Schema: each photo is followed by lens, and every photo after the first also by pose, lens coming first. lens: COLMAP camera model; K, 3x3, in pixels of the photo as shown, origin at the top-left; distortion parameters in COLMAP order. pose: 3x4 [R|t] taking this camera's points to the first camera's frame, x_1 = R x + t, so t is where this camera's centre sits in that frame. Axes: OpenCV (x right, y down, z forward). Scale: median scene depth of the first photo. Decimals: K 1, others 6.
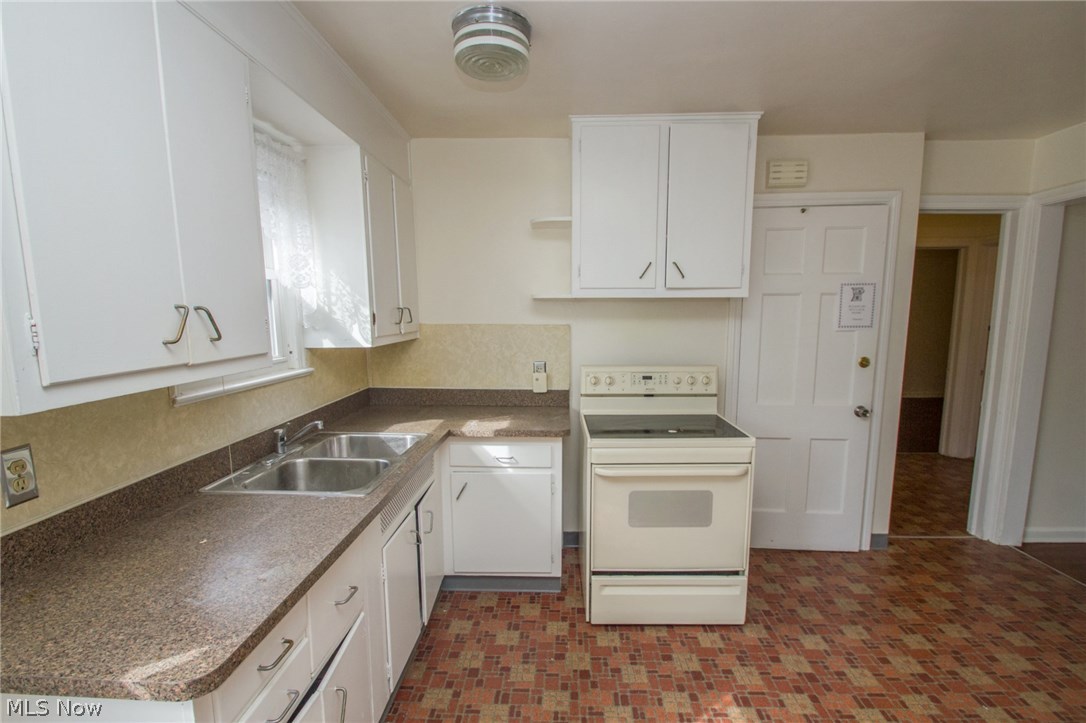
lens RADIAL K [[505.1, 0, 550.7], [0, 505.1, 364.2], [0, 0, 1]] dist [-0.013332, -0.000913]
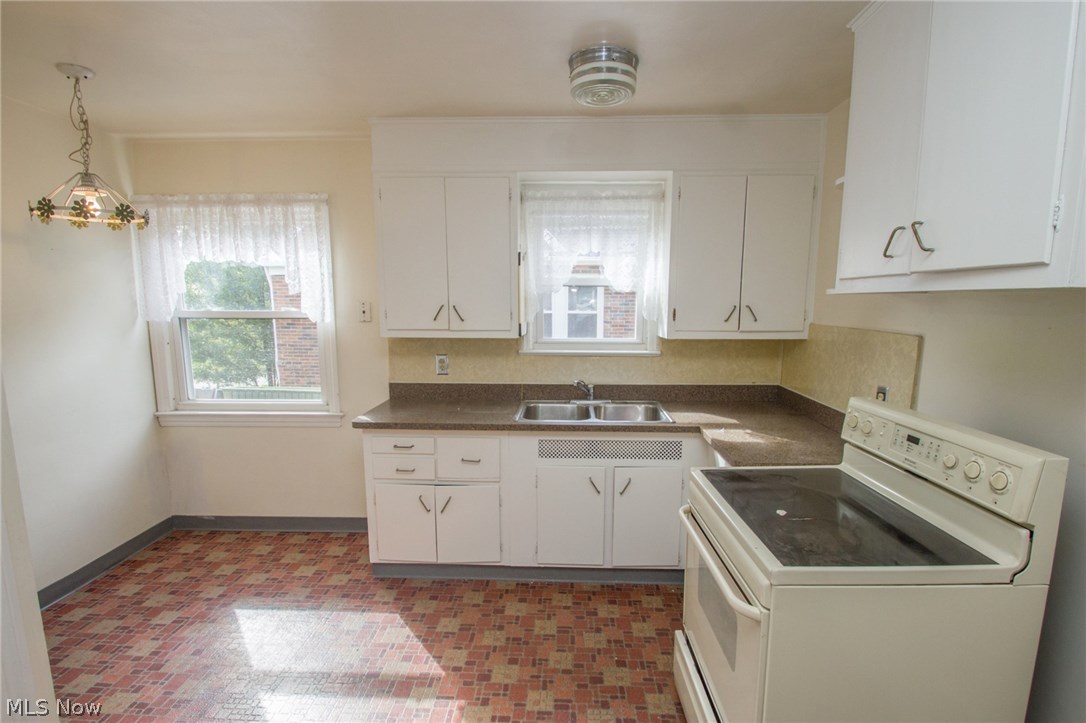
lens RADIAL K [[505.1, 0, 549.4], [0, 505.1, 368.5], [0, 0, 1]] dist [-0.013332, -0.000913]
pose [[0.017922, 0.132163, -0.991066, 0.706071], [-0.107297, 0.985755, 0.129515, -0.075790], [0.994065, 0.104017, 0.031847, 0.596217]]
